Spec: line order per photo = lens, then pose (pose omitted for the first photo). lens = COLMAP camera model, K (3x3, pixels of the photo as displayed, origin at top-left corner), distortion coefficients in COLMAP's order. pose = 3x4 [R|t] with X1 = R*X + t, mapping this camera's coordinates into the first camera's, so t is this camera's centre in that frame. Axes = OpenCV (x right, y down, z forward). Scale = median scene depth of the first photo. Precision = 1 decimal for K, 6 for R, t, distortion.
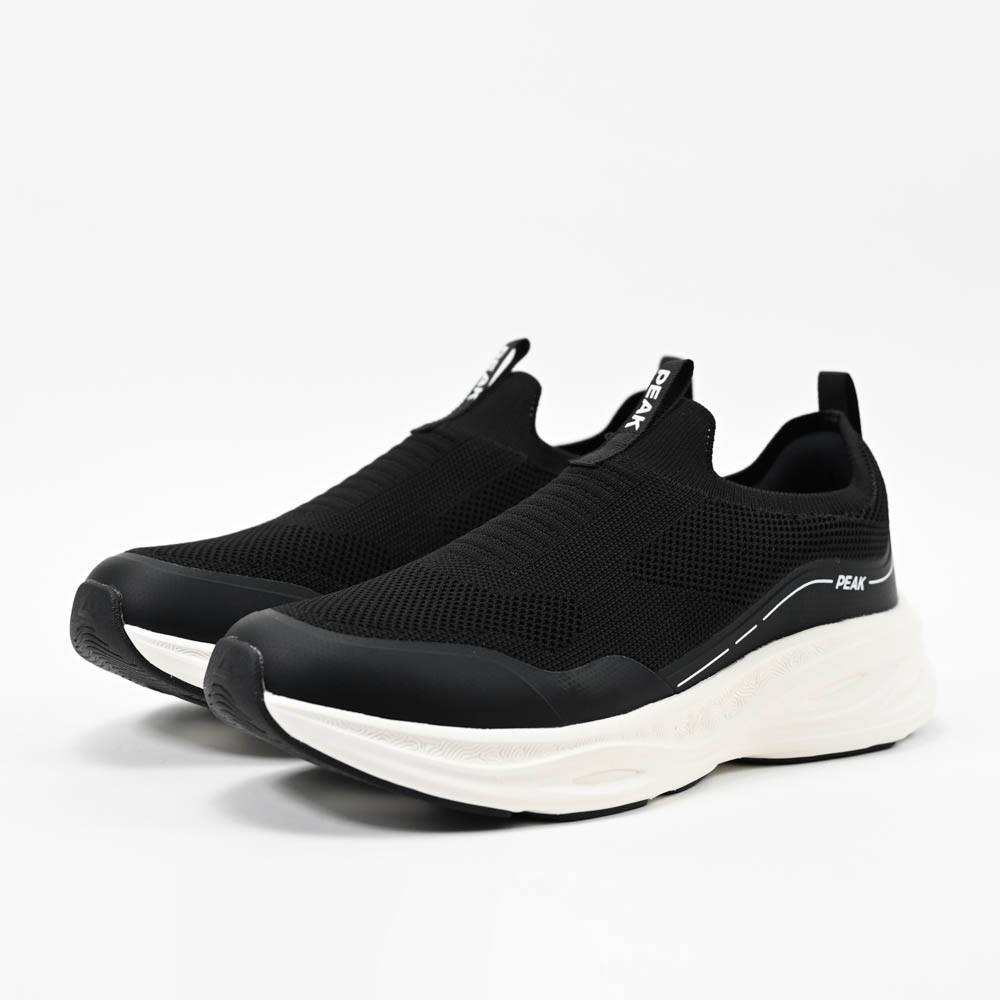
lens RADIAL K [[2449.0, 0, 500.0], [0, 2449.0, 500.0], [0, 0, 1]] dist [0.055631, 0.256518]
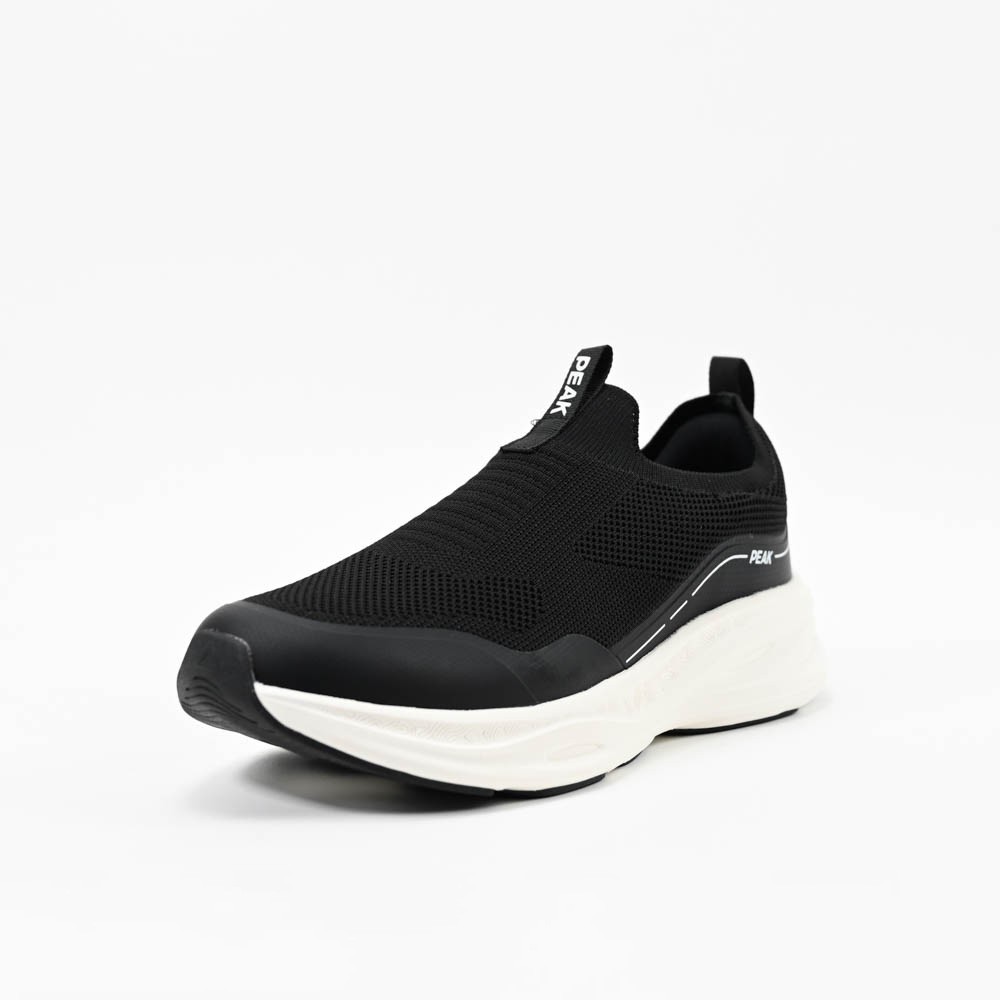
lens RADIAL K [[2449.0, 0, 500.0], [0, 2449.0, 500.0], [0, 0, 1]] dist [0.055631, 0.256518]
pose [[0.983012, -0.026066, 0.181679, -0.161253], [0.024830, 0.999651, 0.009074, -0.003060], [-0.181852, -0.004409, 0.983316, -0.007522]]
